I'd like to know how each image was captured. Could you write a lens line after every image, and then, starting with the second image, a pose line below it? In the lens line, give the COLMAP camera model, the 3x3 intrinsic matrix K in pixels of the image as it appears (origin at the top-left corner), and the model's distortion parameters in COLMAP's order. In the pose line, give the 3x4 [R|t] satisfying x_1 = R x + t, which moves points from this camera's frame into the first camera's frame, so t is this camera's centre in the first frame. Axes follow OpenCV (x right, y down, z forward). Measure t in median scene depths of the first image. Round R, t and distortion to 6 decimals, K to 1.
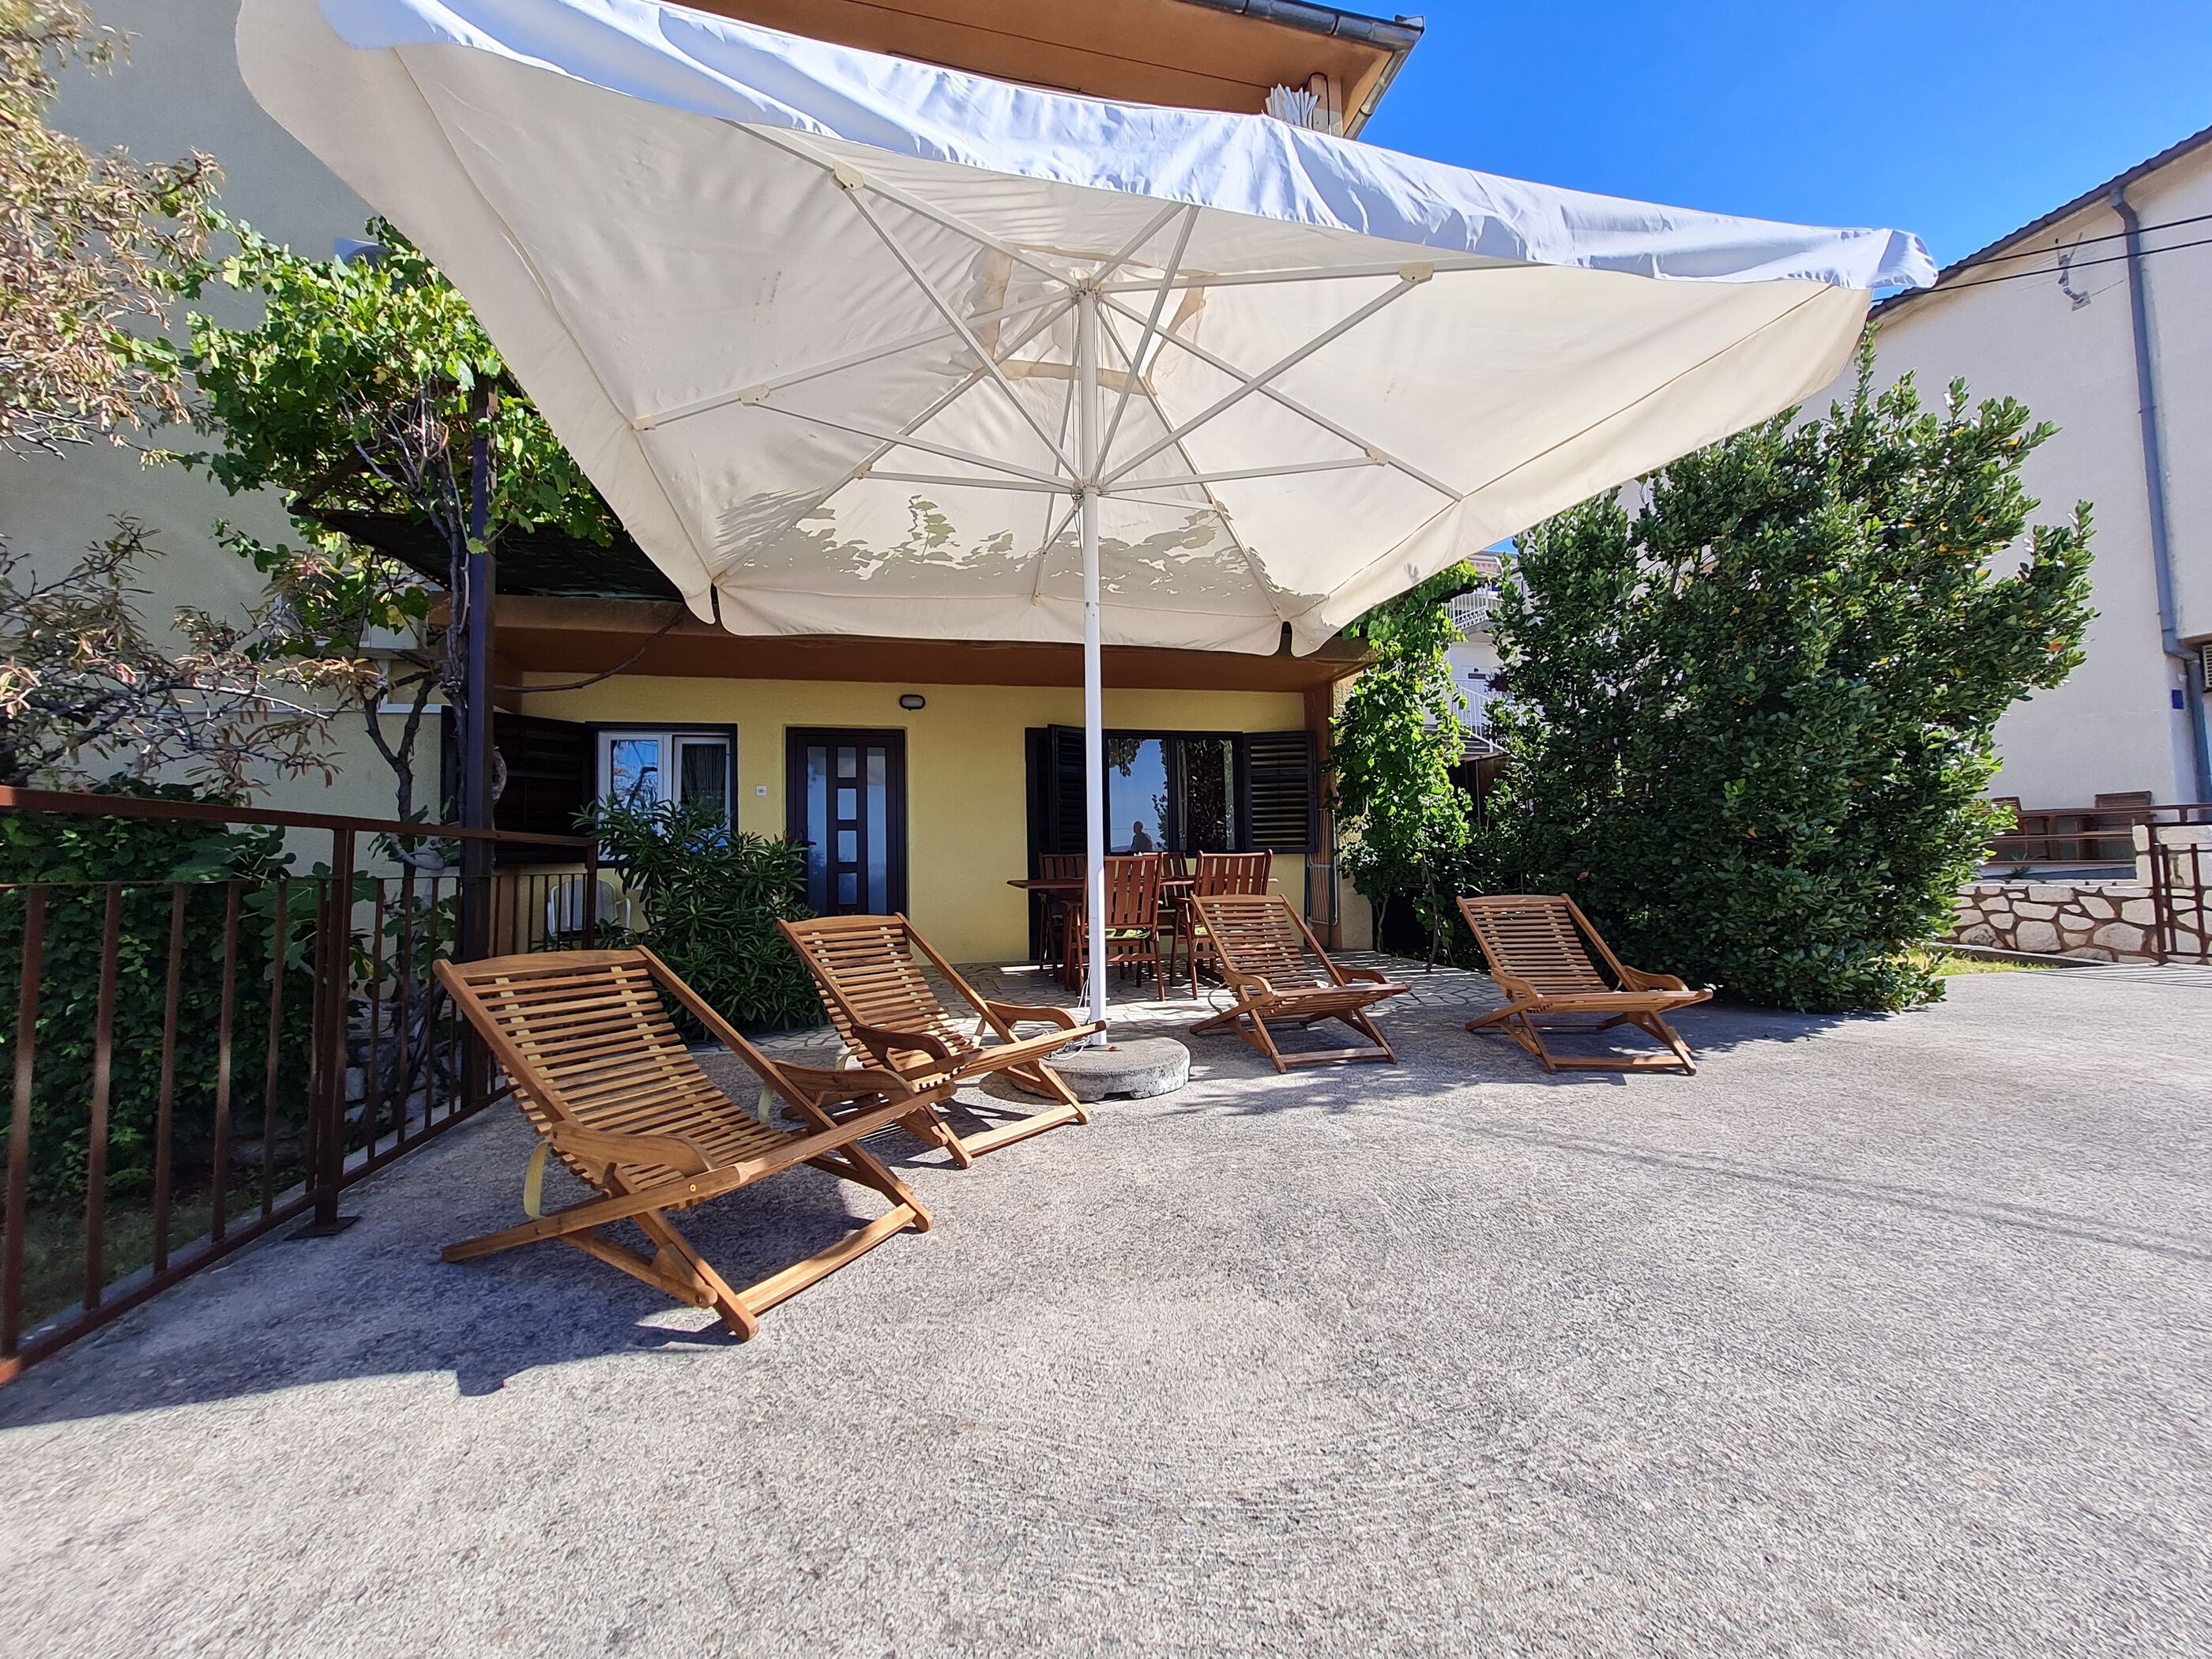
lens RADIAL K [[860.4, 0, 1103.6], [0, 860.4, 817.5], [0, 0, 1]] dist [0.012304, -0.002086]
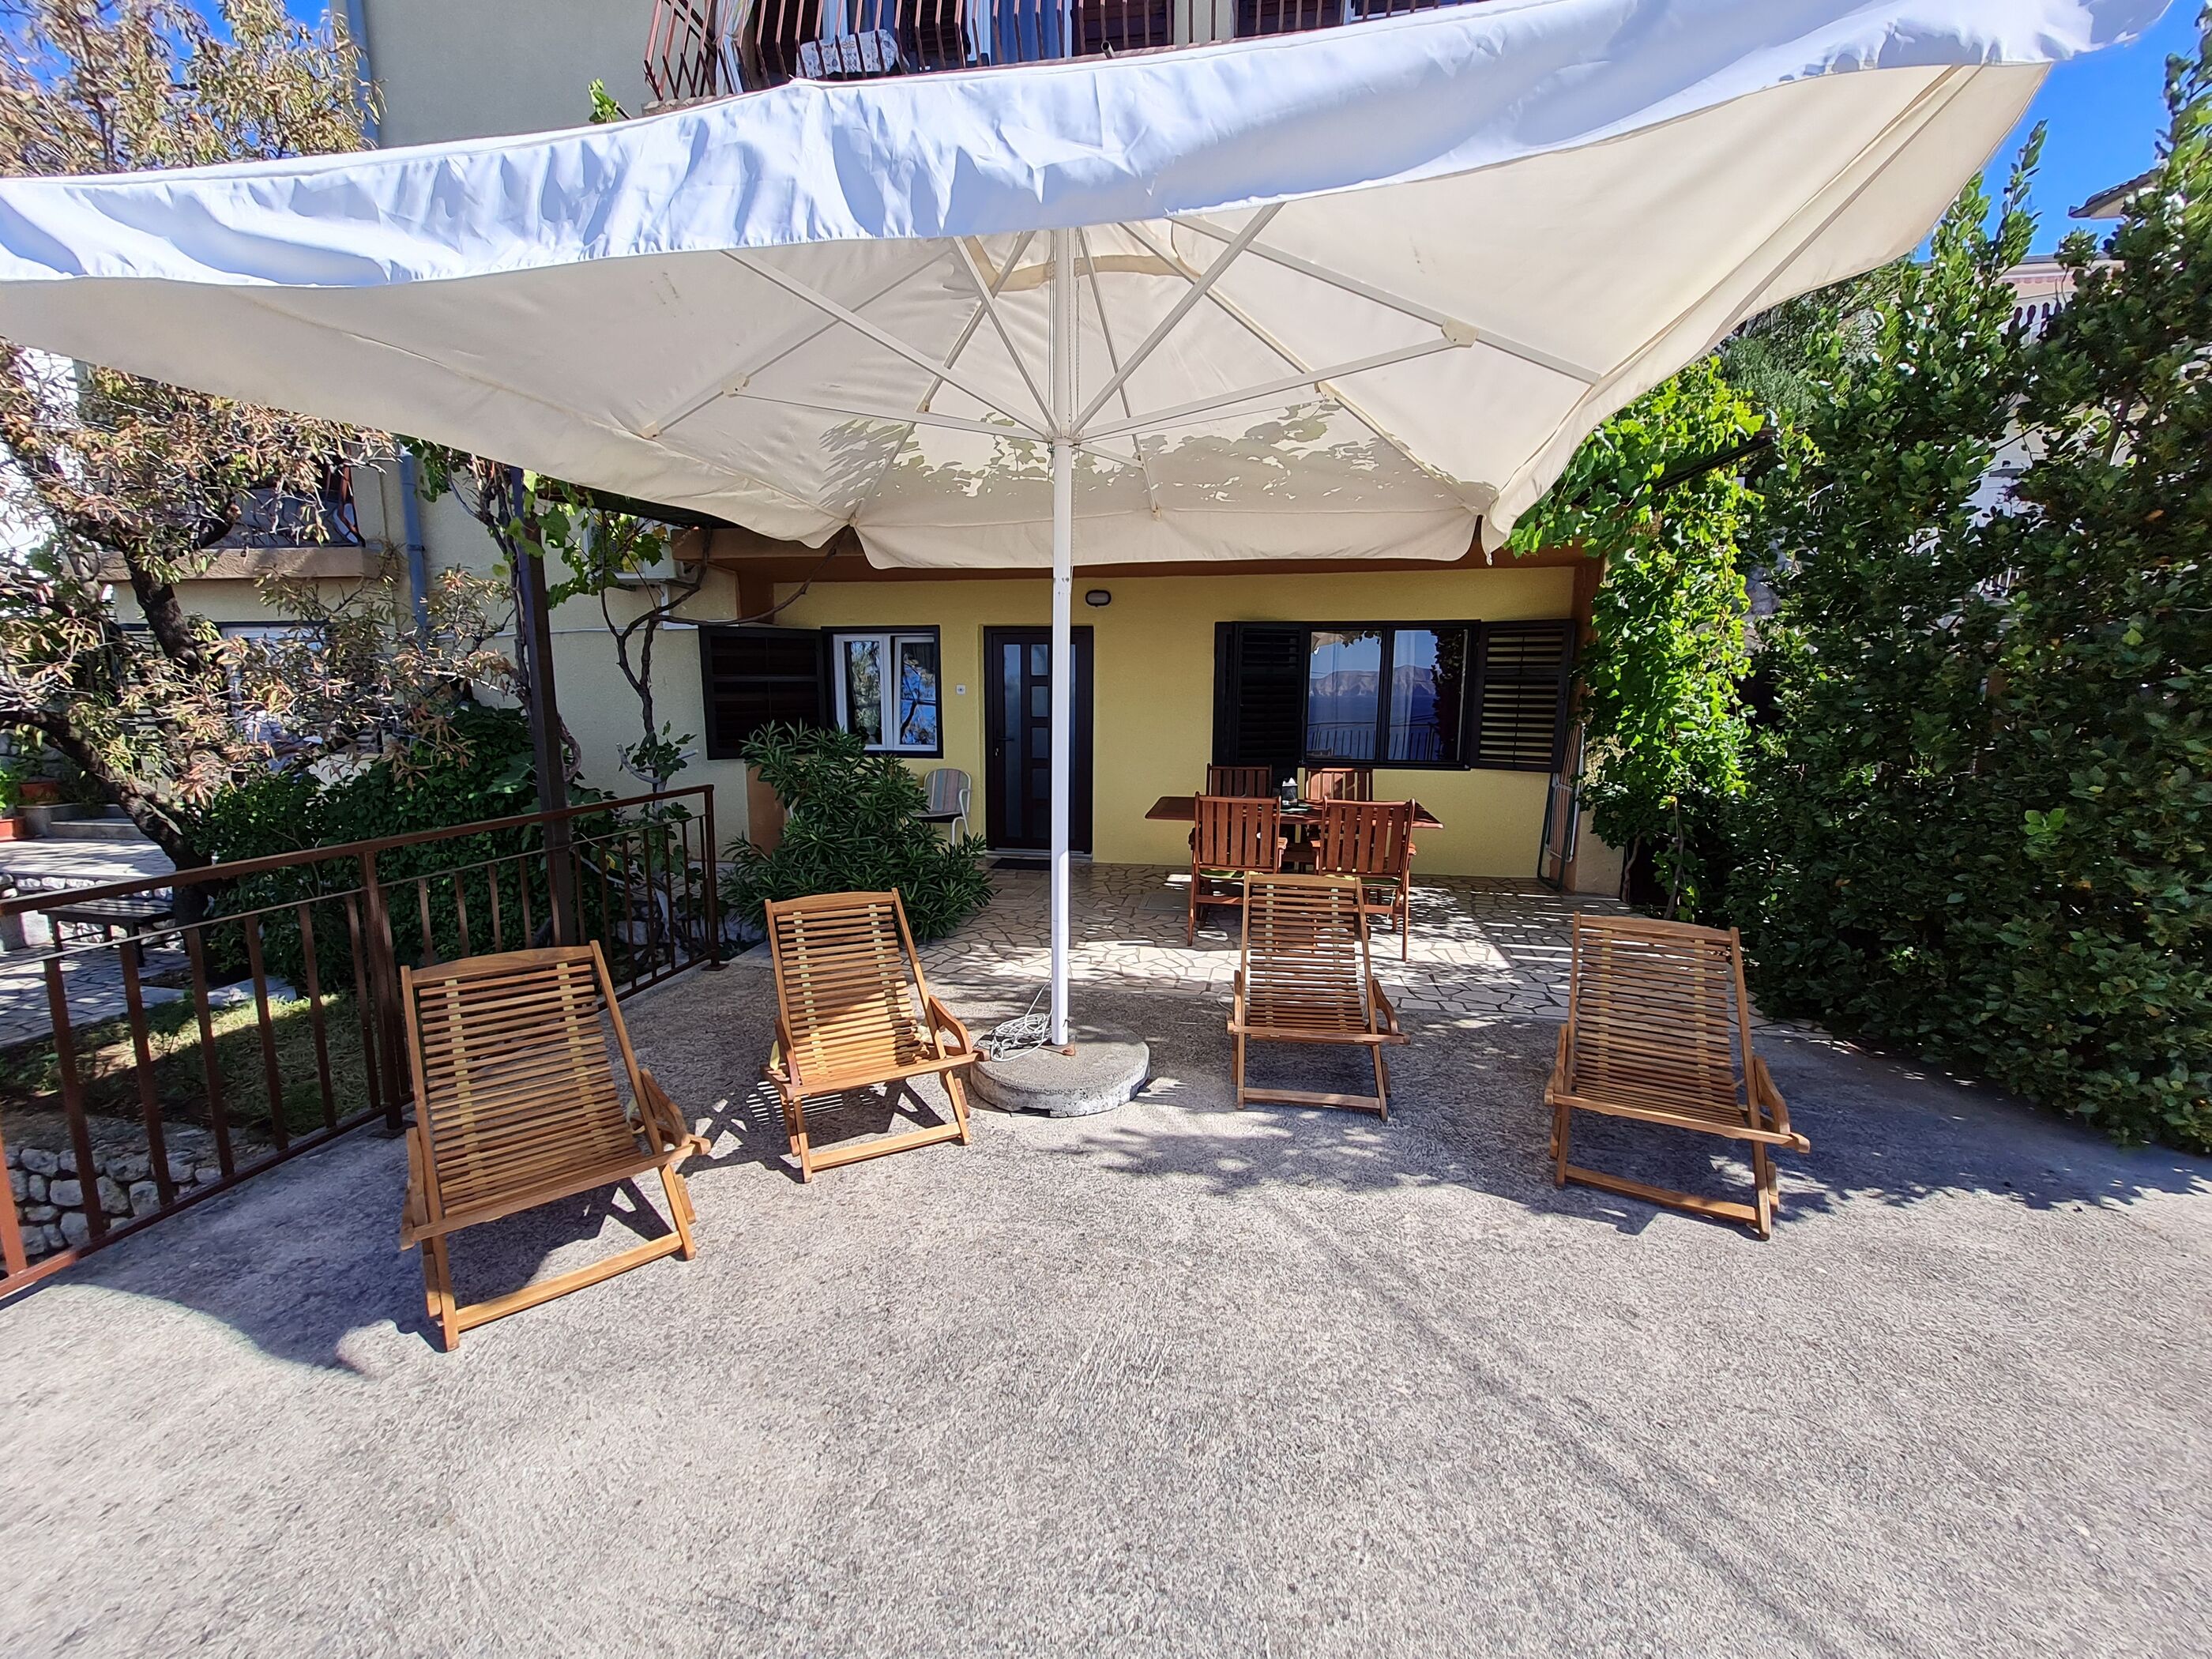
lens RADIAL K [[860.4, 0, 1109.9], [0, 860.4, 826.5], [0, 0, 1]] dist [0.012304, -0.002086]
pose [[0.917189, 0.088411, -0.388521, 0.348437], [-0.004066, 0.977099, 0.212748, -0.162476], [0.398433, -0.193550, 0.896543, 0.153854]]
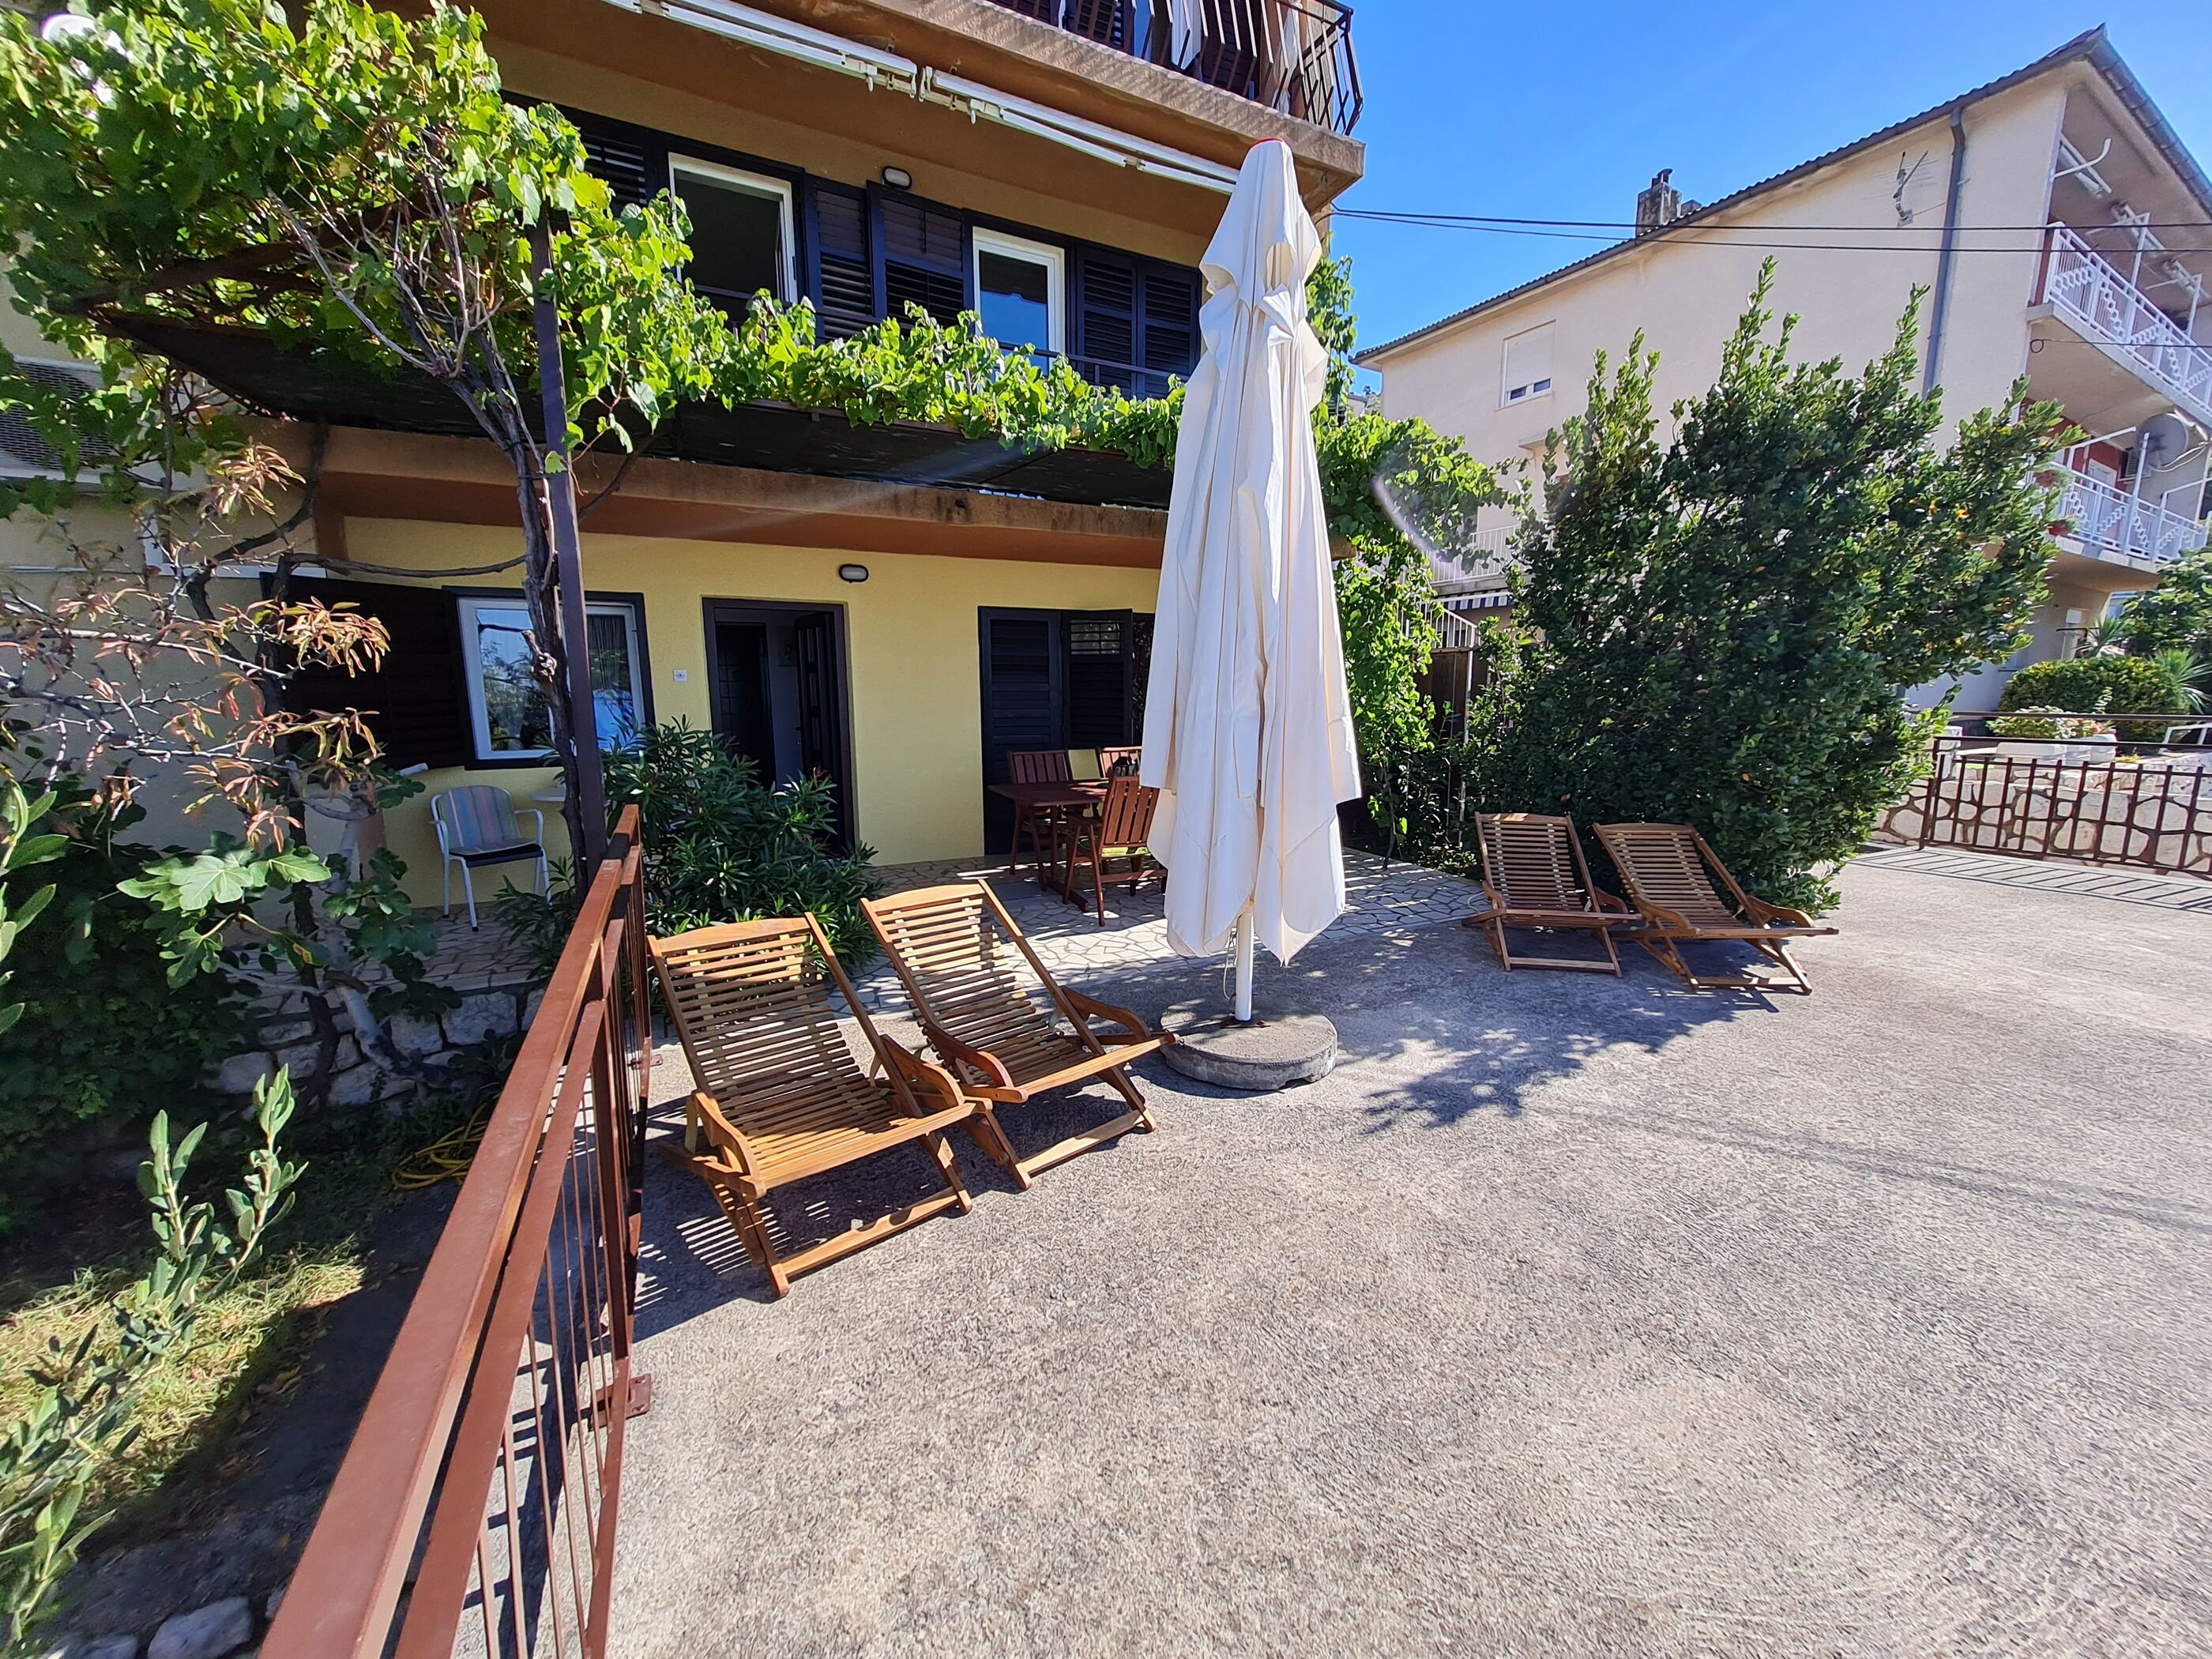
lens RADIAL K [[860.4, 0, 1100.1], [0, 860.4, 817.9], [0, 0, 1]] dist [0.012304, -0.002086]
pose [[0.973671, -0.016008, 0.227395, -0.331740], [-0.030713, 0.979224, 0.200444, -0.136014], [-0.225879, -0.202151, 0.952950, 0.112694]]
